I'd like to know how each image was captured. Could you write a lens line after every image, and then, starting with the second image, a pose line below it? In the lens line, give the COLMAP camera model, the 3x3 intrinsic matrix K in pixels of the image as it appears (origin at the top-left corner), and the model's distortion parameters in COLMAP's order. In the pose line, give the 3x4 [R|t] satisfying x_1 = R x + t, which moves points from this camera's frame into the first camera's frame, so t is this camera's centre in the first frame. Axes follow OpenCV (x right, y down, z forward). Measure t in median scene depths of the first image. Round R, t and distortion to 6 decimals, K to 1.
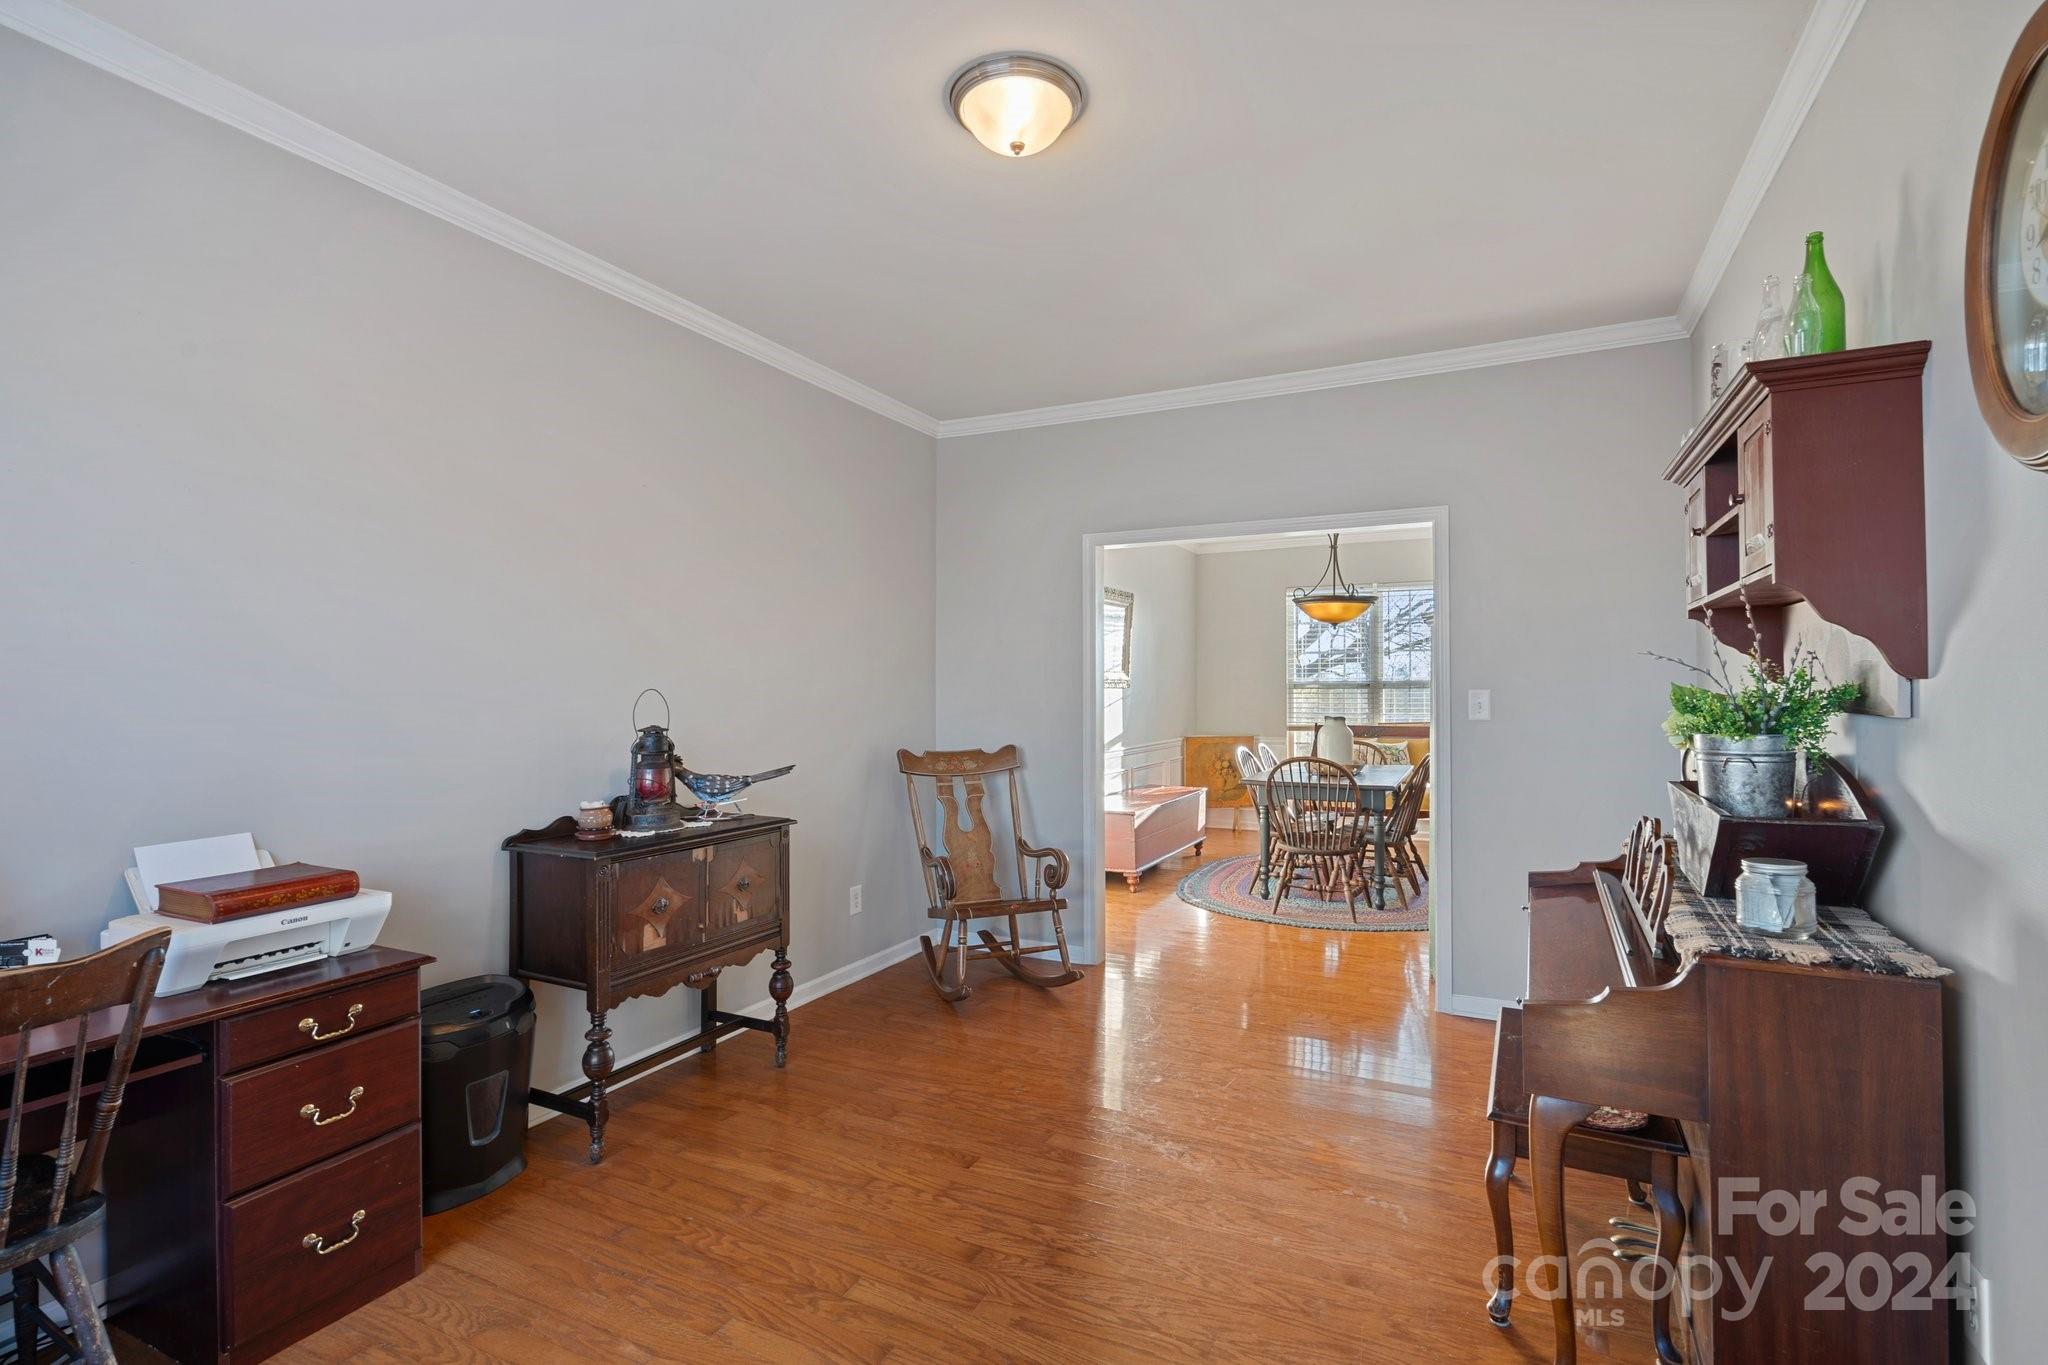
lens RADIAL K [[940.2, 0, 1020.7], [0, 940.2, 687.0], [0, 0, 1]] dist [0.000888, -0.000434]
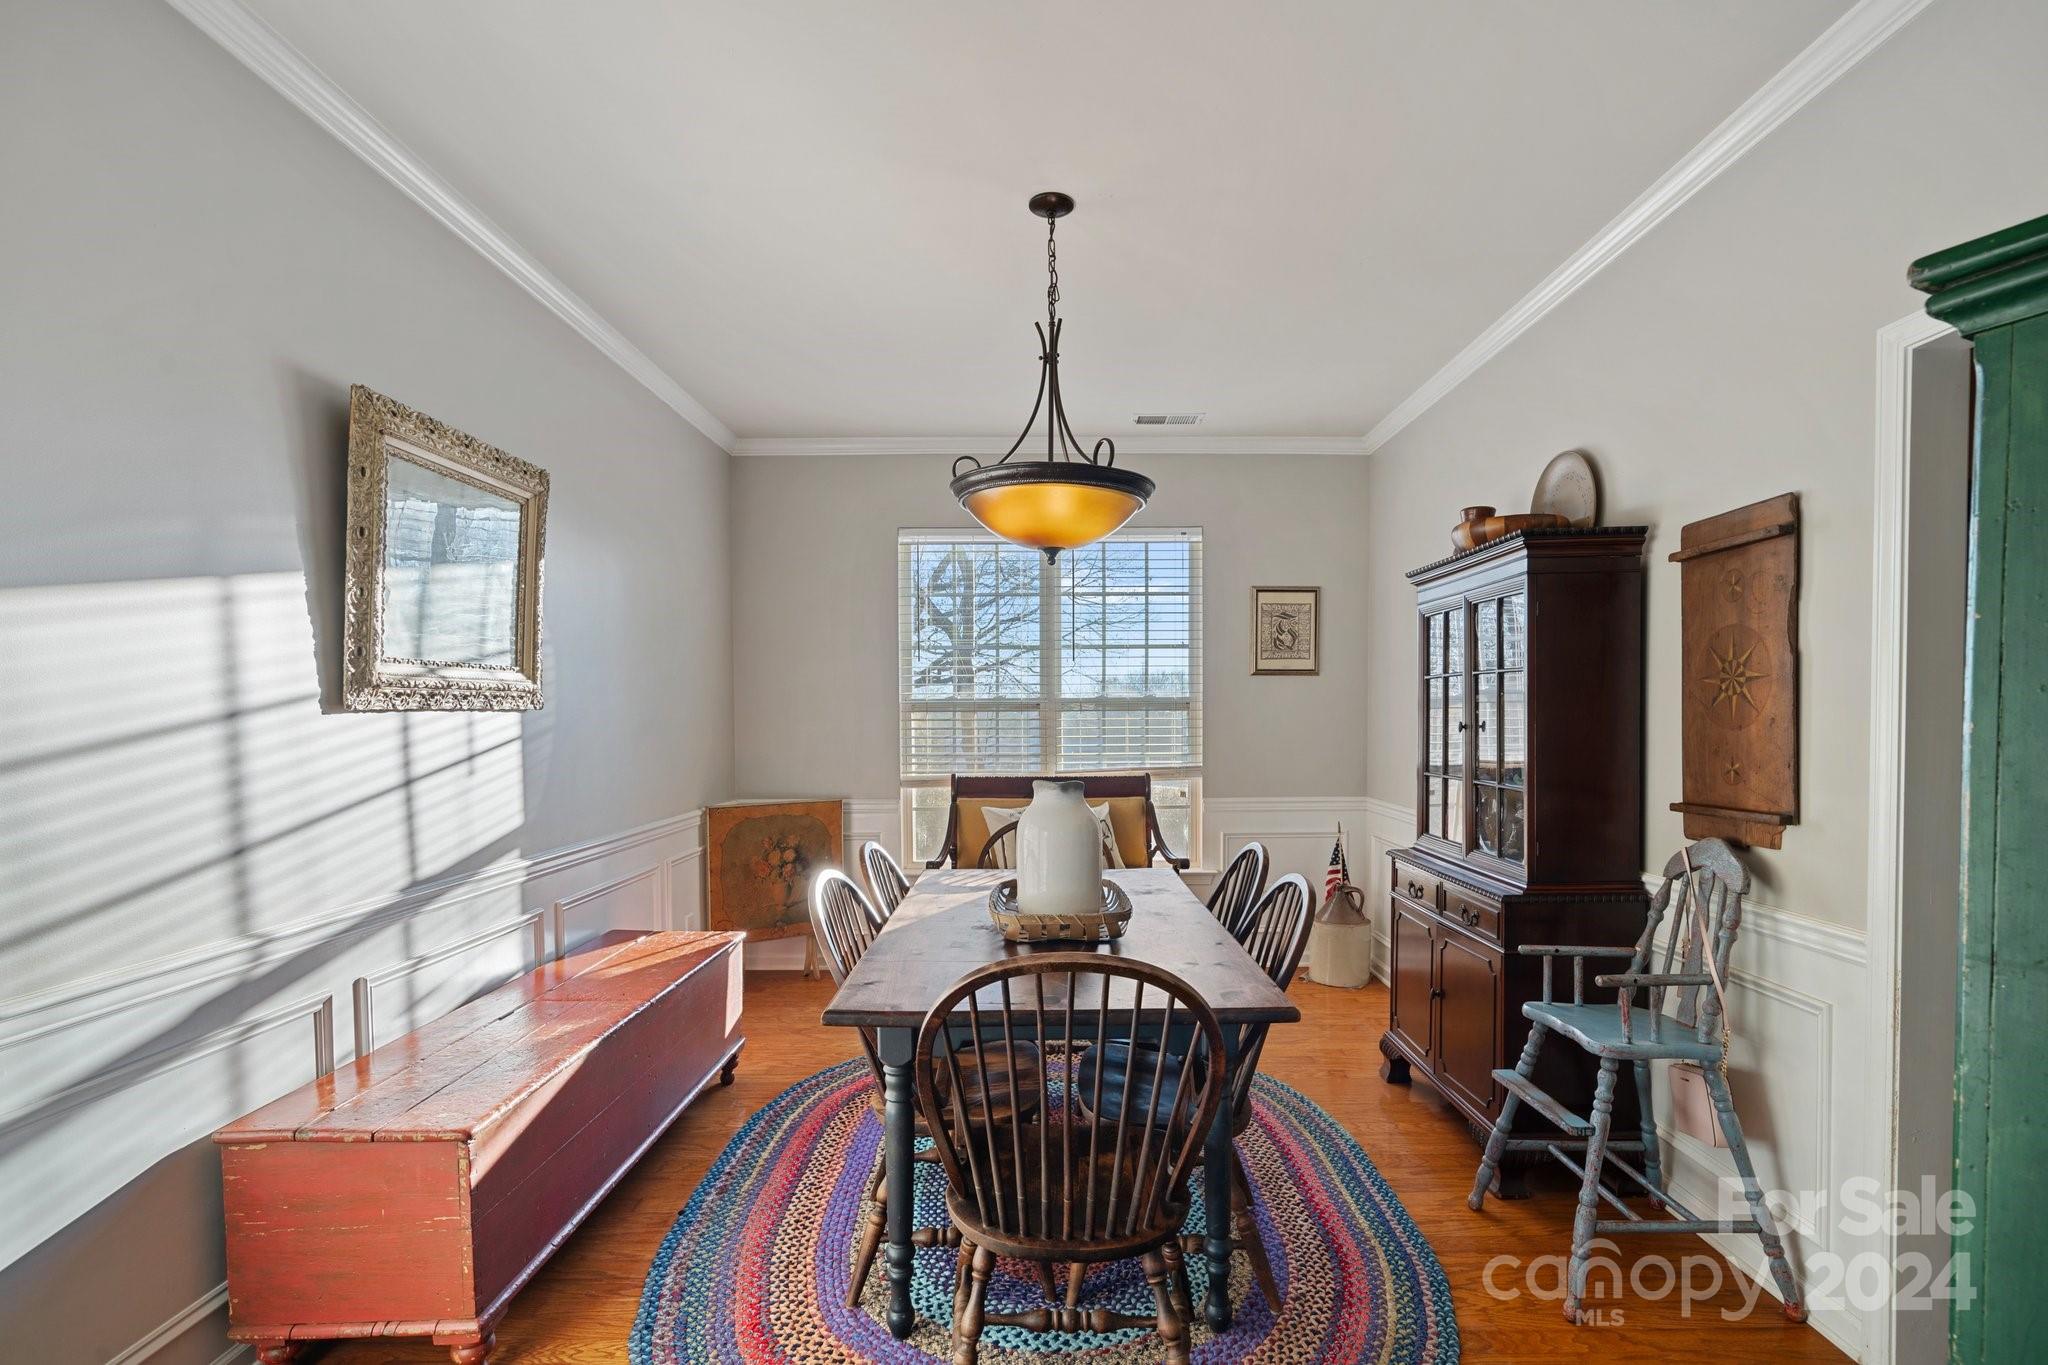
lens RADIAL K [[940.2, 0, 1027.0], [0, 940.2, 740.4], [0, 0, 1]] dist [0.000888, -0.000434]
pose [[0.897822, -0.018310, 0.439978, 0.125531], [0.003898, 0.999427, 0.033637, 0.000731], [-0.440341, -0.028485, 0.897378, 0.554129]]
